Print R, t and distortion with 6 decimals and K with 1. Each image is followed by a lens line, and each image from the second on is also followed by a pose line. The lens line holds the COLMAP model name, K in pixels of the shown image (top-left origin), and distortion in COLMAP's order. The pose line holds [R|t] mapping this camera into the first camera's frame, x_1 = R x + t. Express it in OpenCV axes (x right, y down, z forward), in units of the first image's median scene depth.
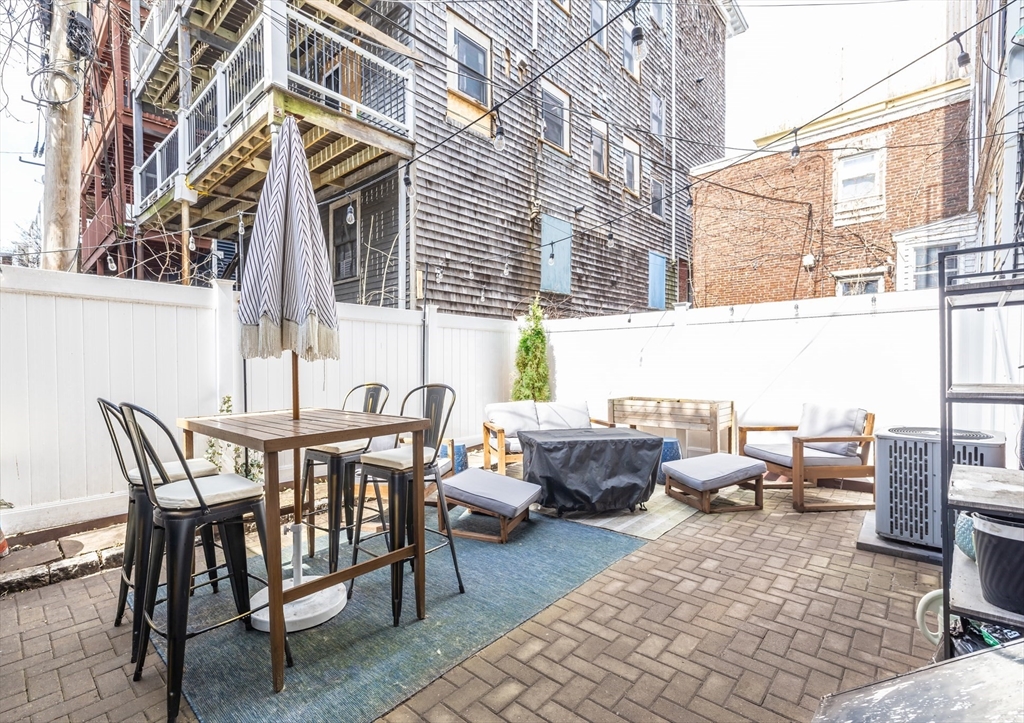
lens RADIAL K [[473.8, 0, 475.7], [0, 473.8, 370.2], [0, 0, 1]] dist [-0.000985, 0.000454]
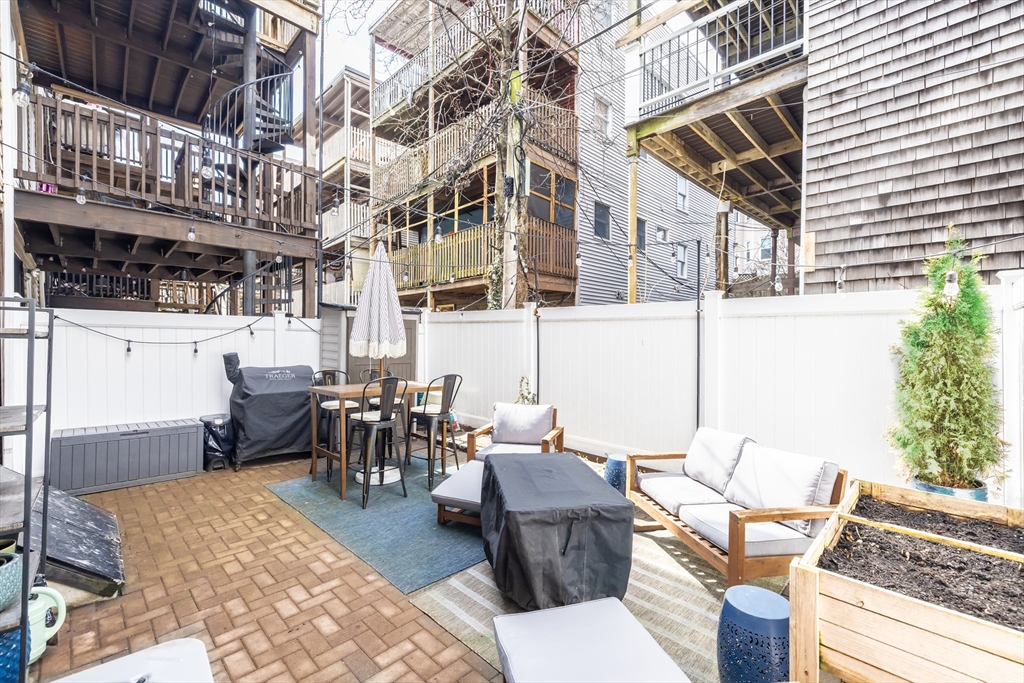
lens RADIAL K [[431.9, 0, 507.3], [0, 431.9, 339.7], [0, 0, 1]] dist [-0.001075, 0.000110]
pose [[-0.018630, 0.006119, -0.999808, 0.492268], [-0.021828, 0.999740, 0.006526, -0.040949], [0.999588, 0.021946, -0.018492, 0.522800]]
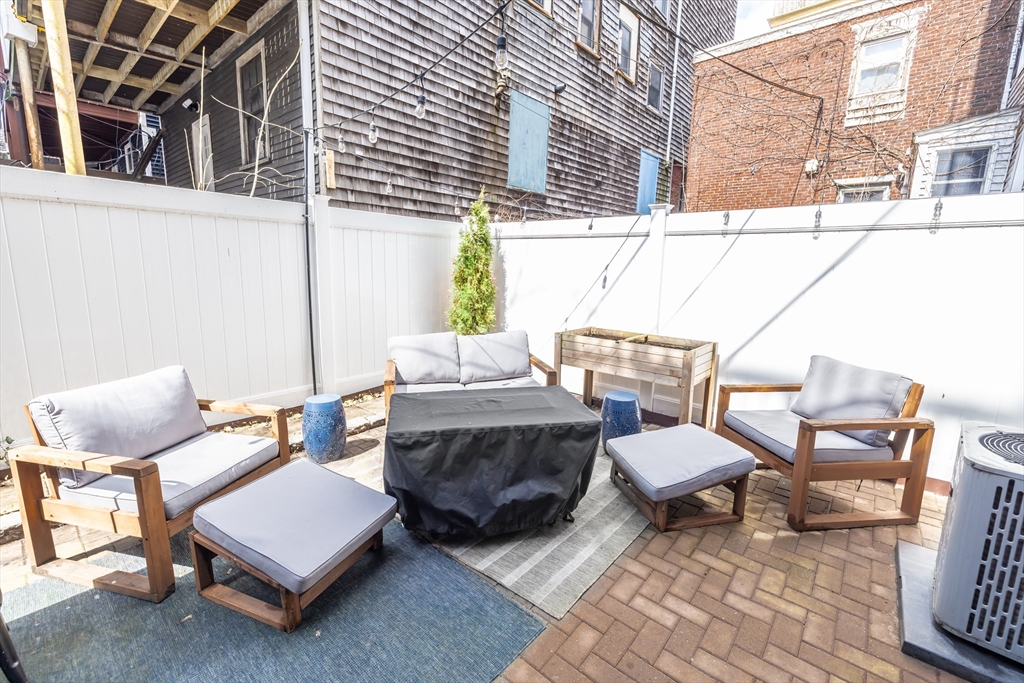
lens RADIAL K [[431.9, 0, 512.0], [0, 431.9, 336.6], [0, 0, 1]] dist [-0.001075, 0.000110]
pose [[0.997997, 0.018878, 0.060379, 0.125461], [-0.027827, 0.988141, 0.151006, -0.025716], [-0.056812, -0.152384, 0.986687, 0.240733]]
